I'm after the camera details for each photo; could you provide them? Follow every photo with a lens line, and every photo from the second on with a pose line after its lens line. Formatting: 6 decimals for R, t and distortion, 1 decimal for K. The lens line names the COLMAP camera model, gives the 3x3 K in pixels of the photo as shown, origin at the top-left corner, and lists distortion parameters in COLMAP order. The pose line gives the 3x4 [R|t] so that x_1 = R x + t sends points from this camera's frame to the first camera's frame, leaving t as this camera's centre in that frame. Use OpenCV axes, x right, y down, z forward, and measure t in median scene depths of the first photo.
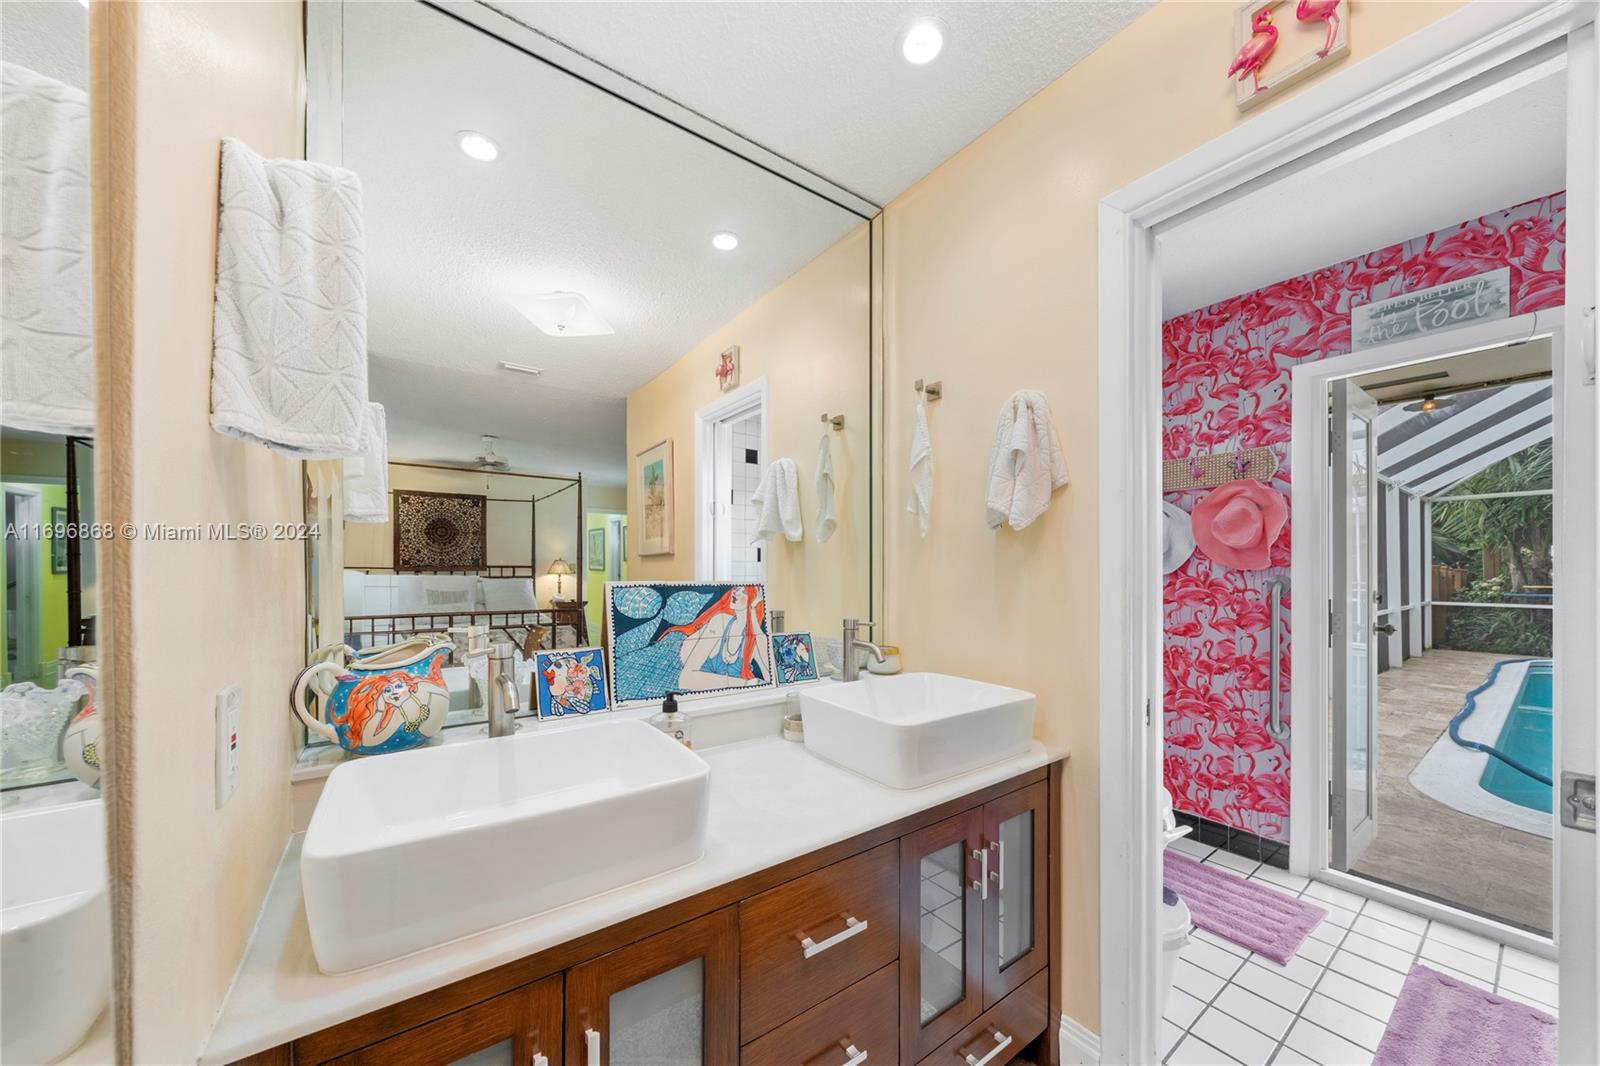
lens RADIAL K [[554.9, 0, 798.1], [0, 554.9, 571.3], [0, 0, 1]] dist [-0.000390, 0.000030]
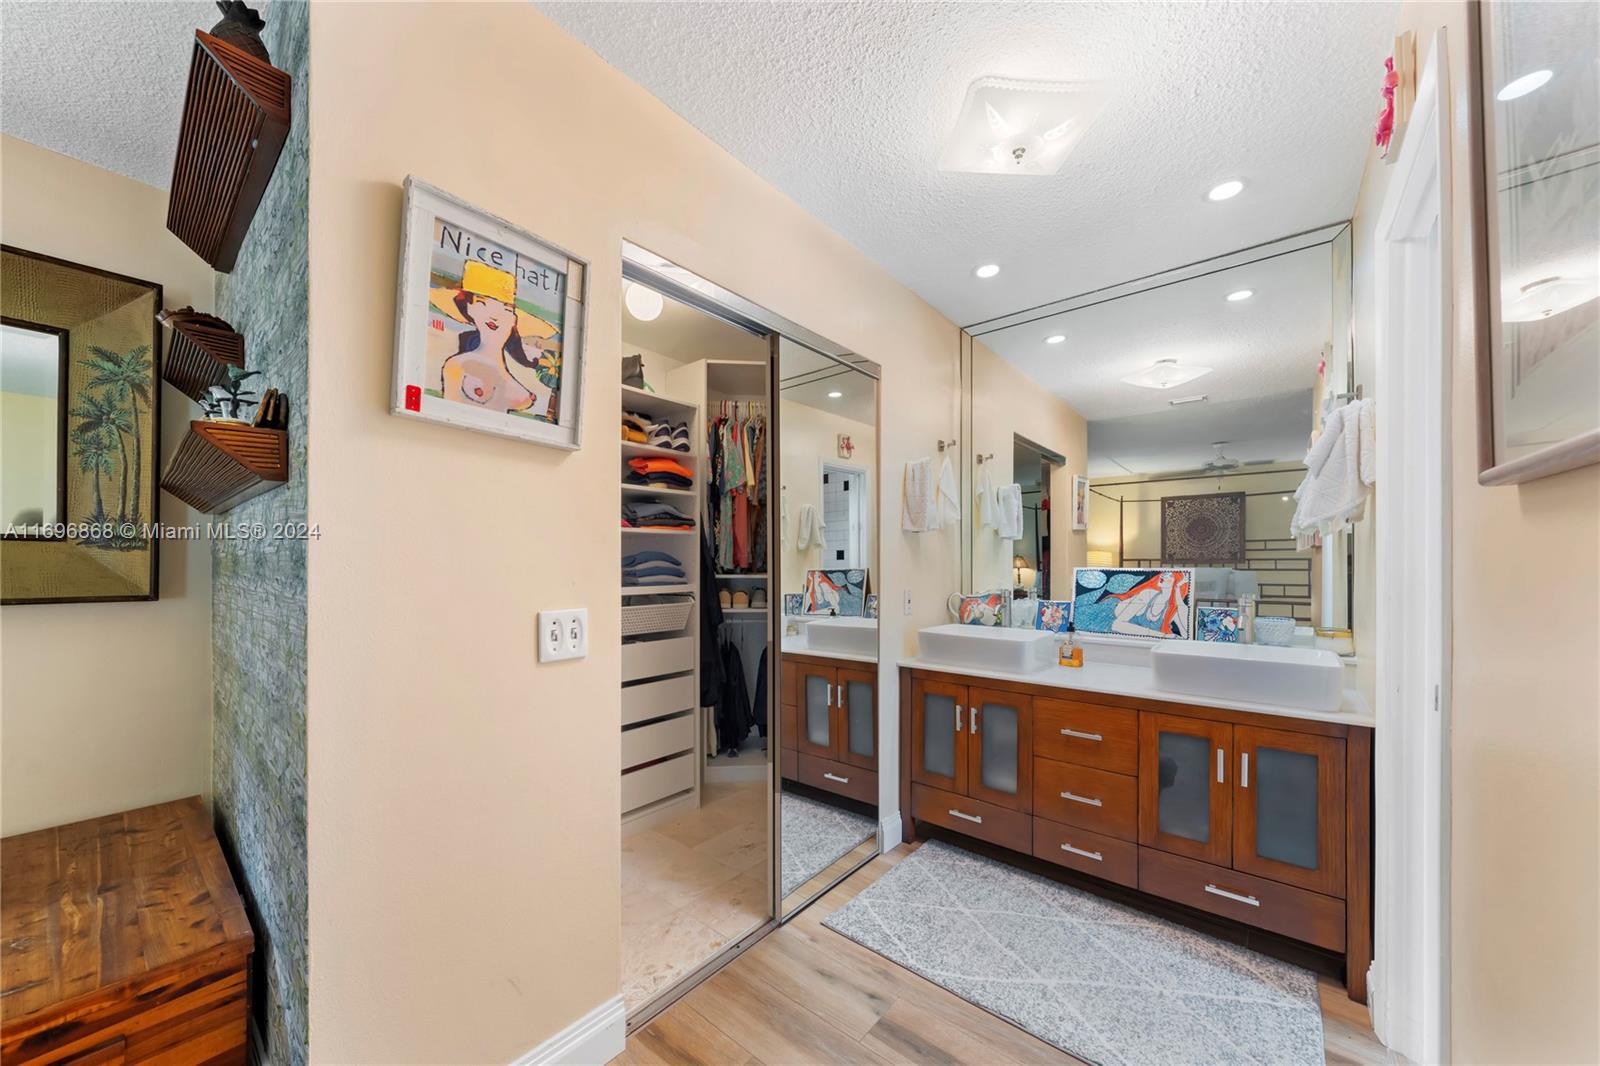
lens RADIAL K [[569.0, 0, 808.3], [0, 569.0, 539.1], [0, 0, 1]] dist [0.000747, -0.000014]
pose [[0.263115, -0.042935, -0.963809, 1.157151], [-0.001107, 0.998995, -0.044805, 0.008501], [0.964764, 0.012855, 0.262803, -0.351500]]
